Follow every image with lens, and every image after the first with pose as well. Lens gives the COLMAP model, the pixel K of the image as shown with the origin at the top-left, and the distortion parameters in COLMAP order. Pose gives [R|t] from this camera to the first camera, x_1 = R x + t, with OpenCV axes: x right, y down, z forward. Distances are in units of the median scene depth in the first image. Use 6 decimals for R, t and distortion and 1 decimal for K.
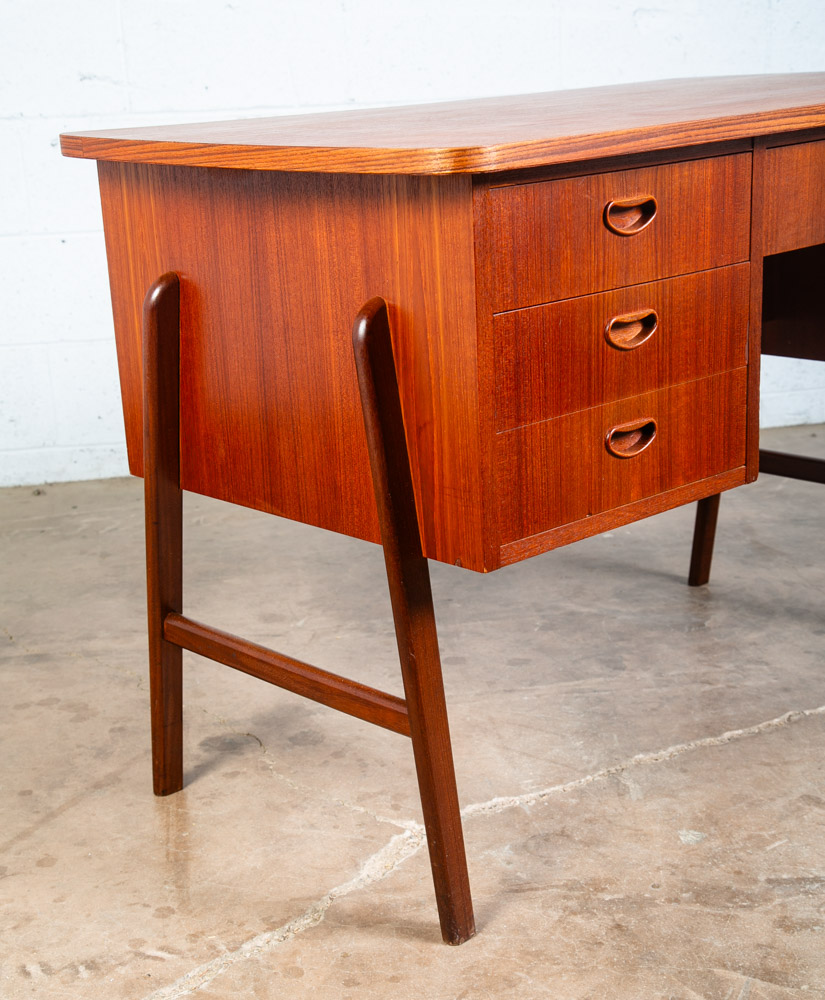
lens RADIAL K [[1631.0, 0, 414.8], [0, 1631.0, 560.3], [0, 0, 1]] dist [0.128655, 0.000000]
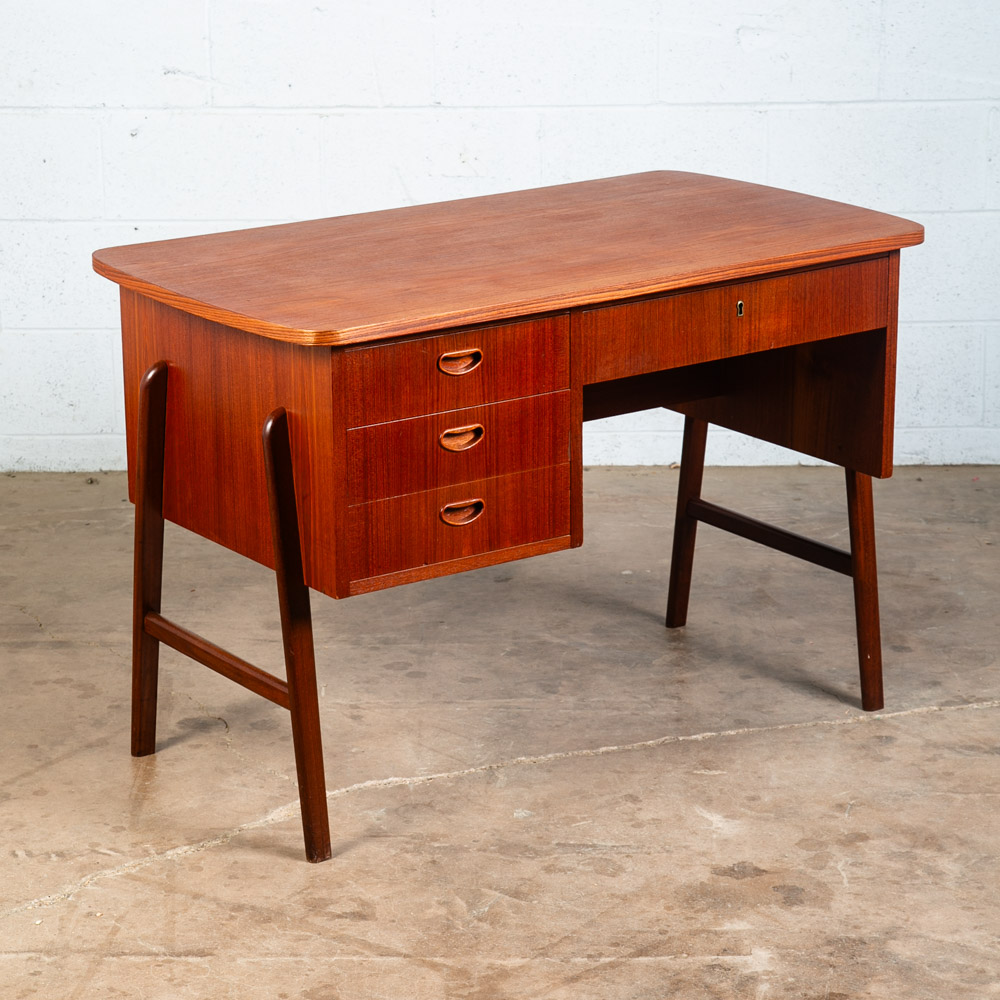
lens RADIAL K [[3008.5, 0, 482.7], [0, 3008.5, 493.3], [0, 0, 1]] dist [0.298773, 0.000000]
pose [[0.989353, 0.074523, -0.125009, 0.423285], [-0.076989, 0.996919, -0.015007, -0.047709], [0.123506, 0.024472, 0.992042, -1.408021]]
